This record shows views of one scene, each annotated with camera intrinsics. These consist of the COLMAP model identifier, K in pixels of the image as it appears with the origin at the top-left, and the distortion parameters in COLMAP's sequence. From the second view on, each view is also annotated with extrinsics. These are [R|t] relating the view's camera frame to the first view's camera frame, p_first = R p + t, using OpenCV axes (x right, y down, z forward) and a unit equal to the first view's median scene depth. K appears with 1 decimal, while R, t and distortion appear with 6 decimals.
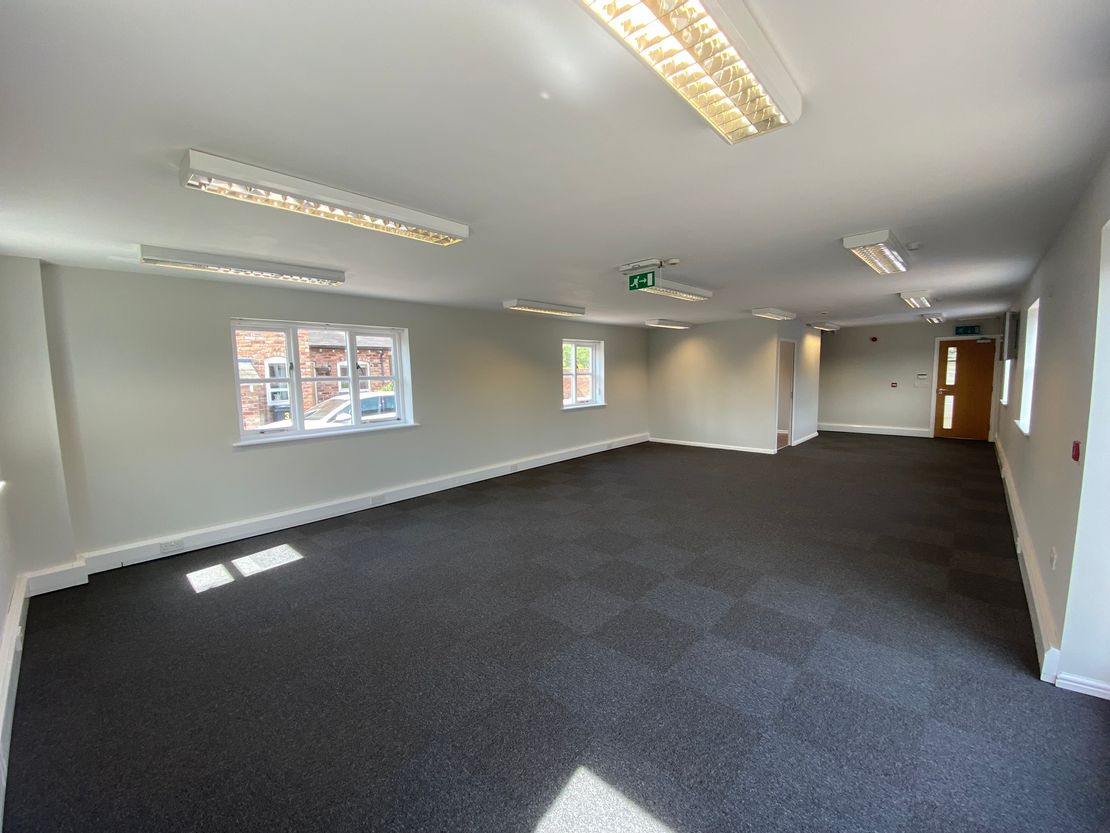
lens RADIAL K [[453.5, 0, 559.1], [0, 453.5, 421.0], [0, 0, 1]] dist [0.024425, -0.000073]
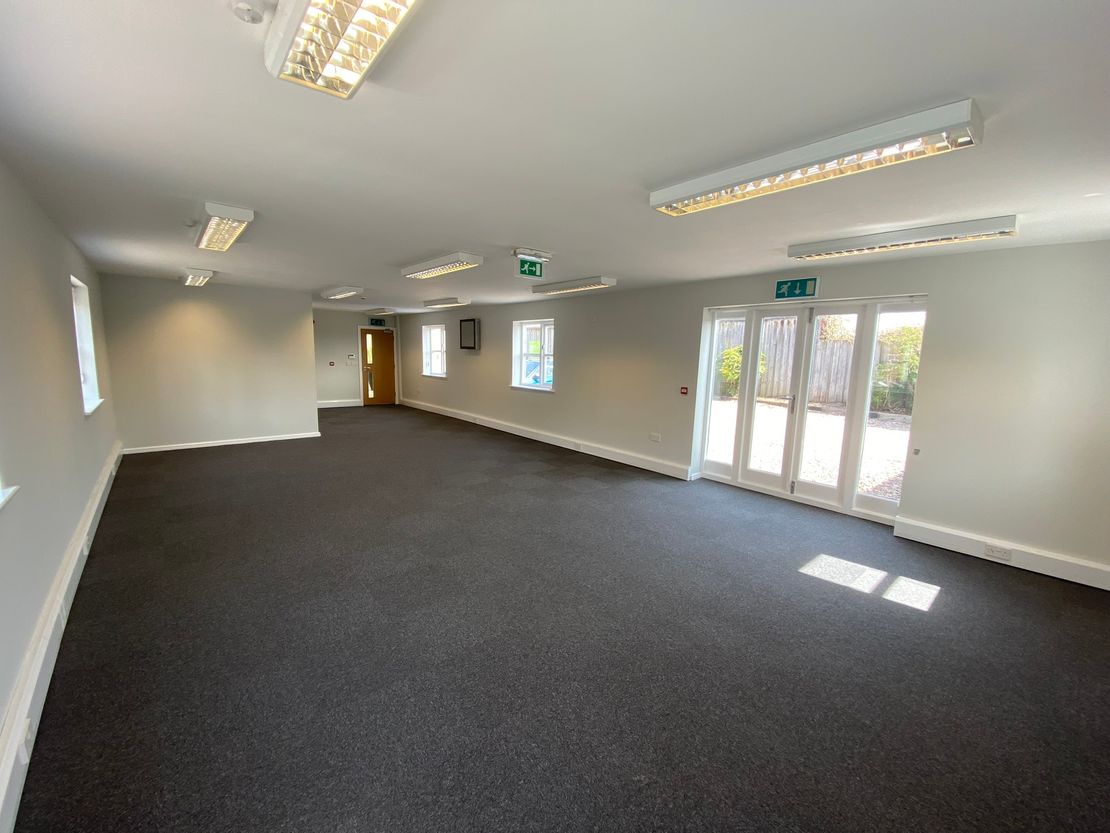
lens RADIAL K [[453.5, 0, 559.0], [0, 453.5, 411.1], [0, 0, 1]] dist [0.024425, -0.000073]
pose [[0.113239, -0.107769, 0.987706, -0.376015], [0.079243, 0.991913, 0.099143, -0.032472], [-0.990403, 0.067042, 0.120863, 0.348064]]
